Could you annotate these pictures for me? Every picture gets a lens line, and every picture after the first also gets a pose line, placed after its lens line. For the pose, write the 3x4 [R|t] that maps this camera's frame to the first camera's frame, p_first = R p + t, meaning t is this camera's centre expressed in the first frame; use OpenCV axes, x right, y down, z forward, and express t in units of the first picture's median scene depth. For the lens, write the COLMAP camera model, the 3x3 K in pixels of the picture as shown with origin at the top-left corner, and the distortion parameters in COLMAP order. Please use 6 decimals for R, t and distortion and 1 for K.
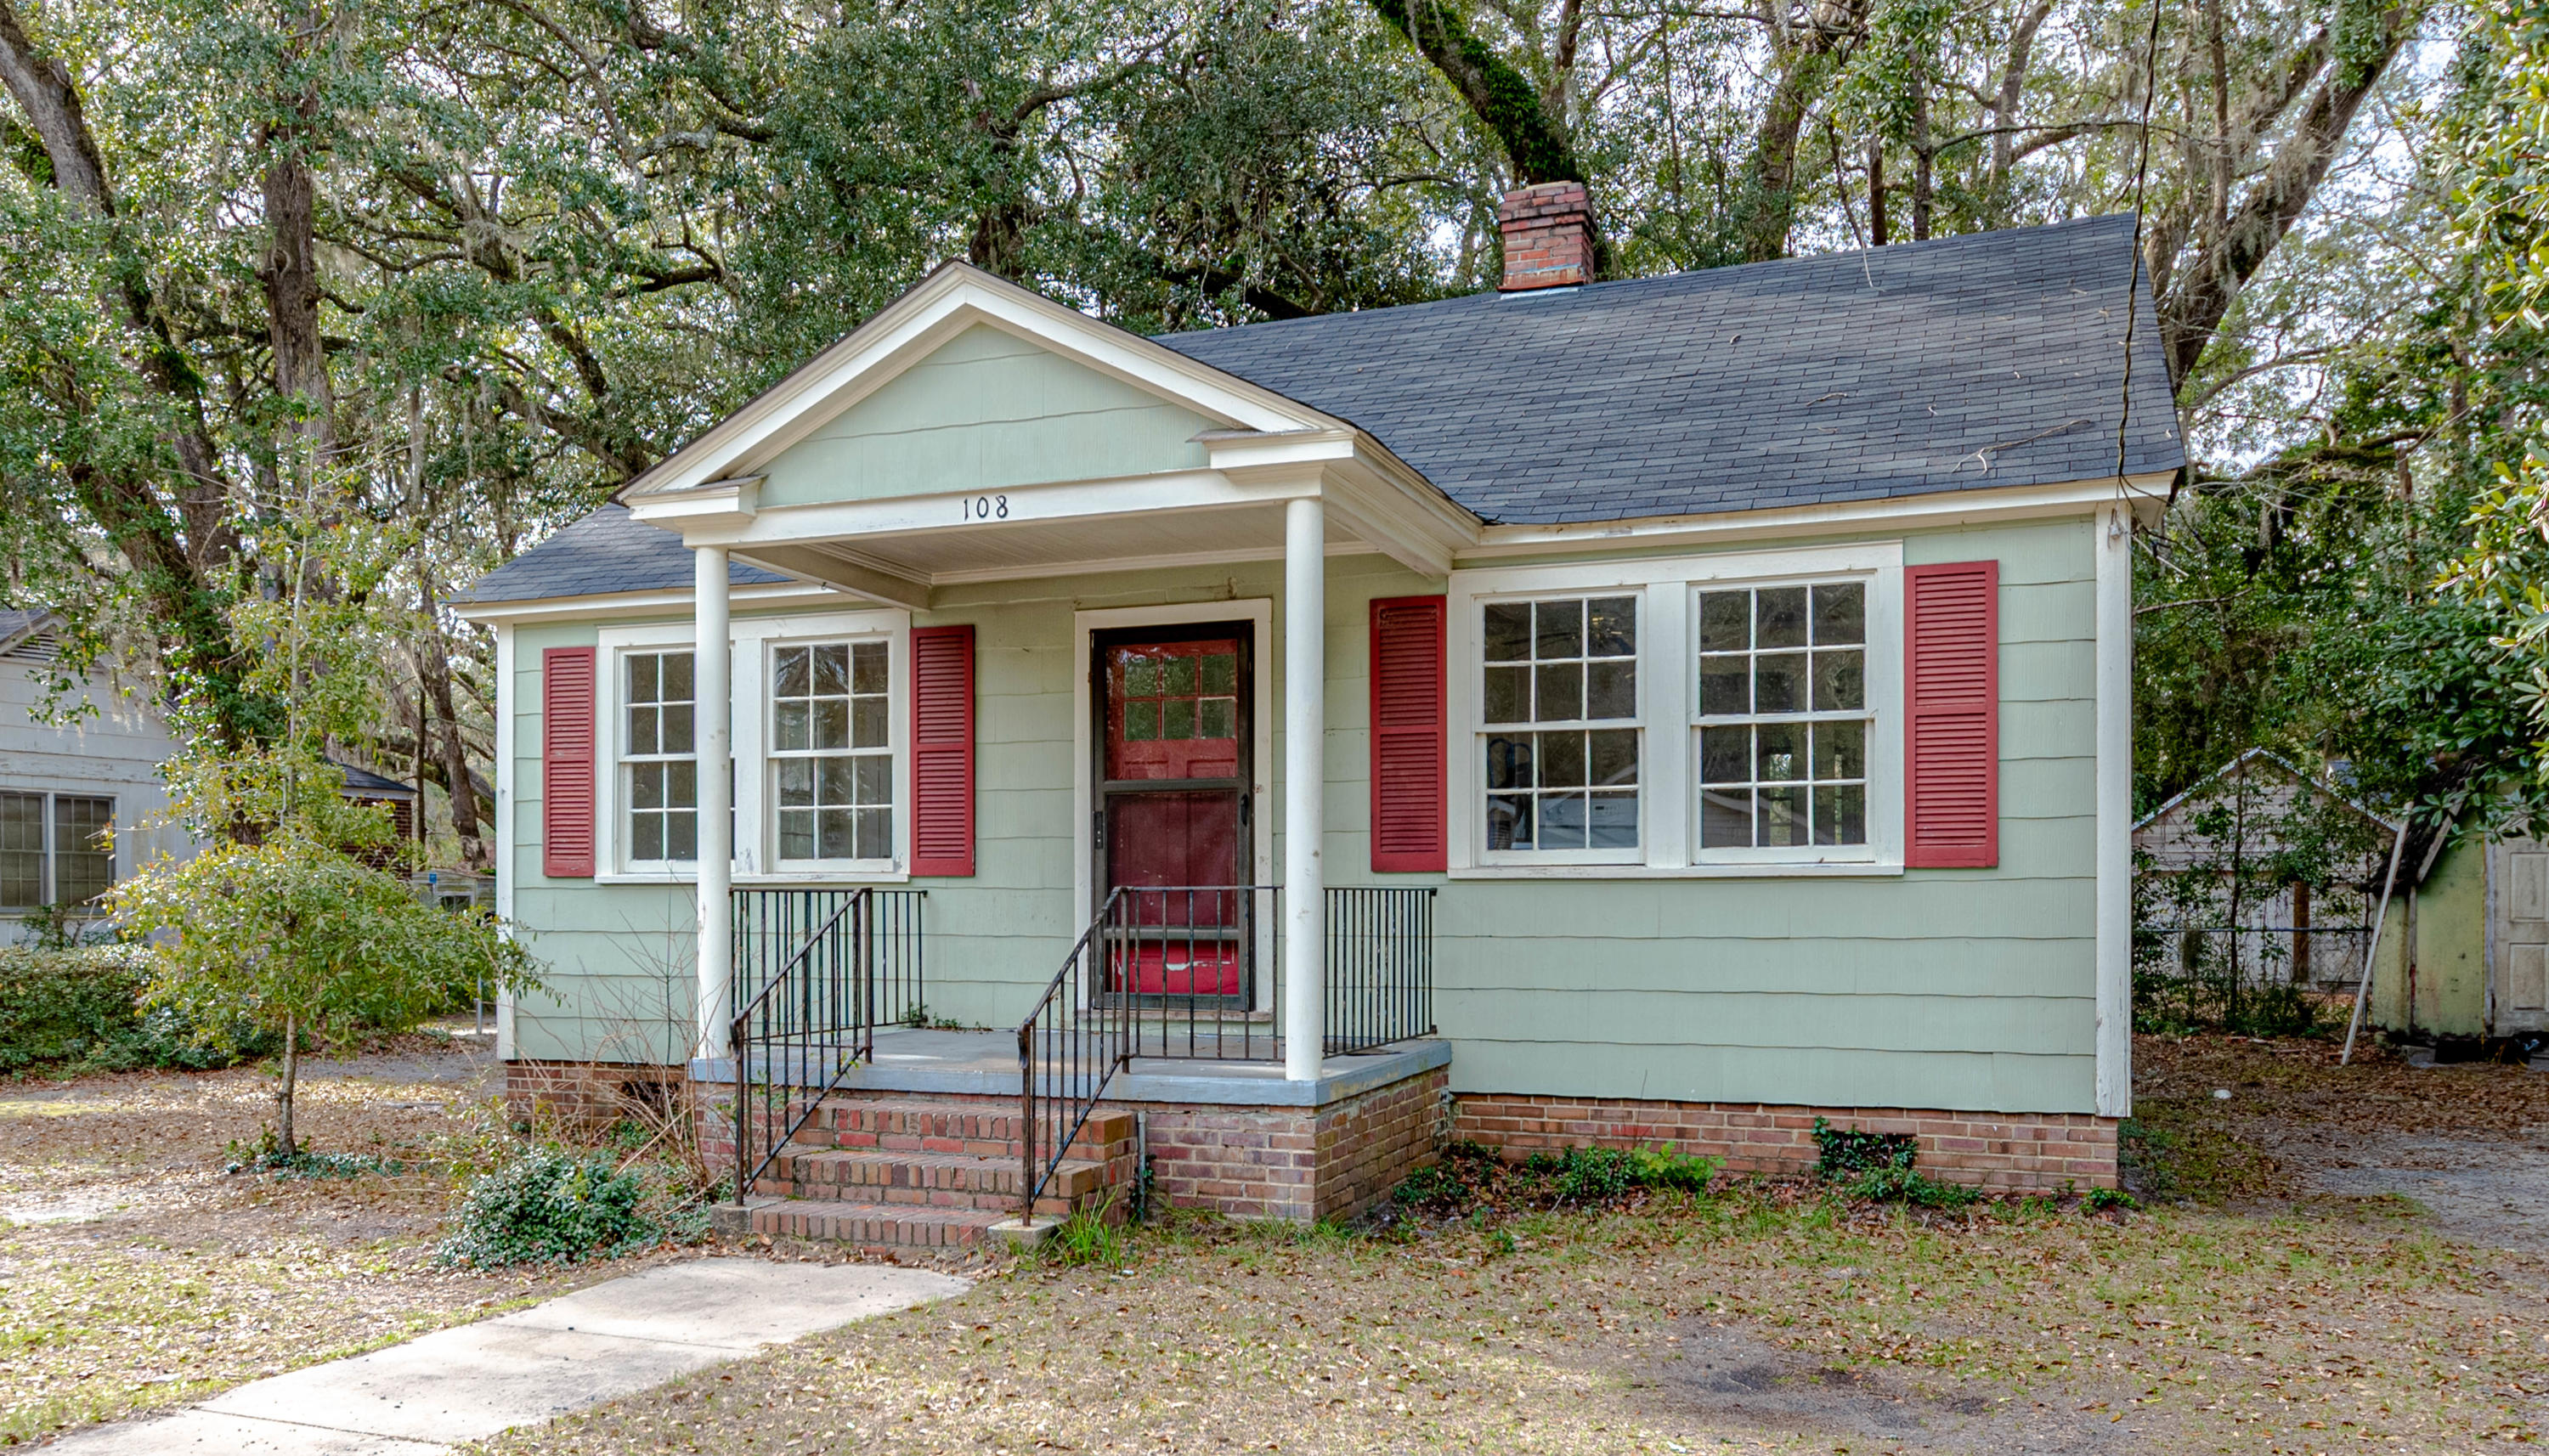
lens RADIAL K [[1731.6, 0, 1277.6], [0, 1731.6, 900.8], [0, 0, 1]] dist [0.022270, -0.000166]
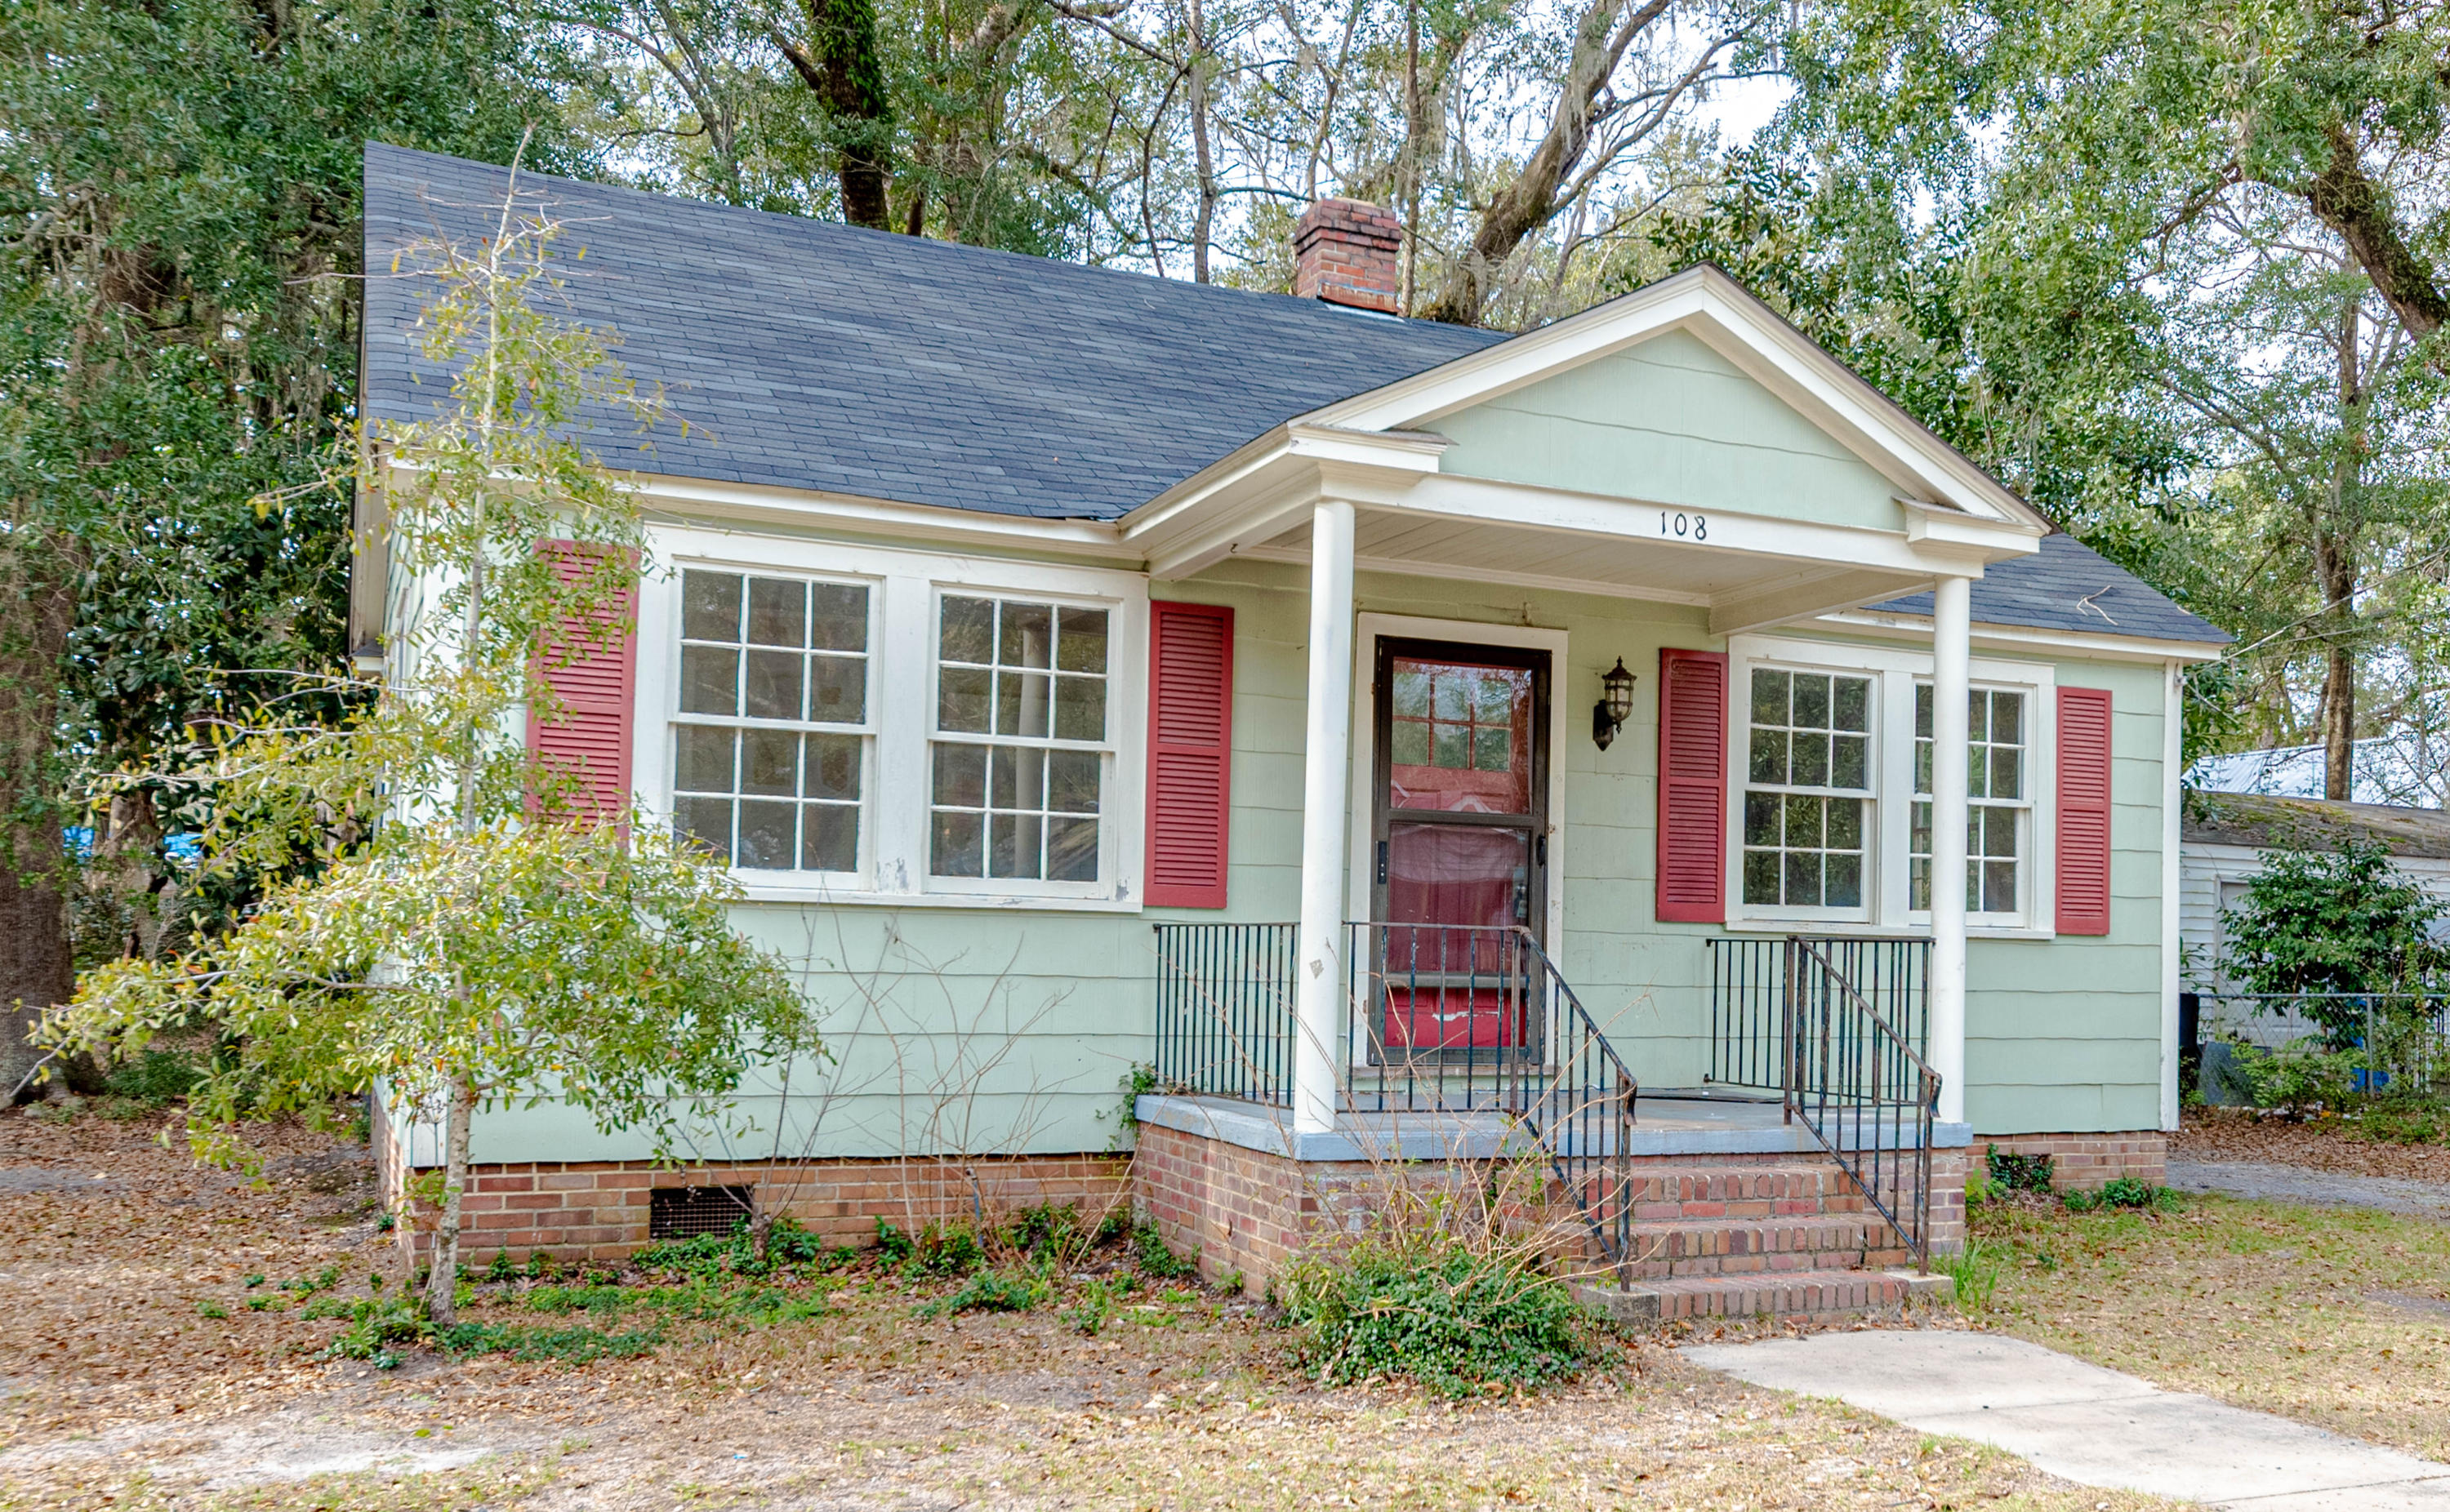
lens RADIAL K [[2019.1, 0, 1227.0], [0, 2019.1, 897.0], [0, 0, 1]] dist [0.026924, 0.002262]
pose [[0.731992, 0.034786, 0.680425, -0.831222], [-0.025985, 0.999395, -0.023138, 0.002483], [-0.680818, -0.000744, 0.732452, 0.288867]]
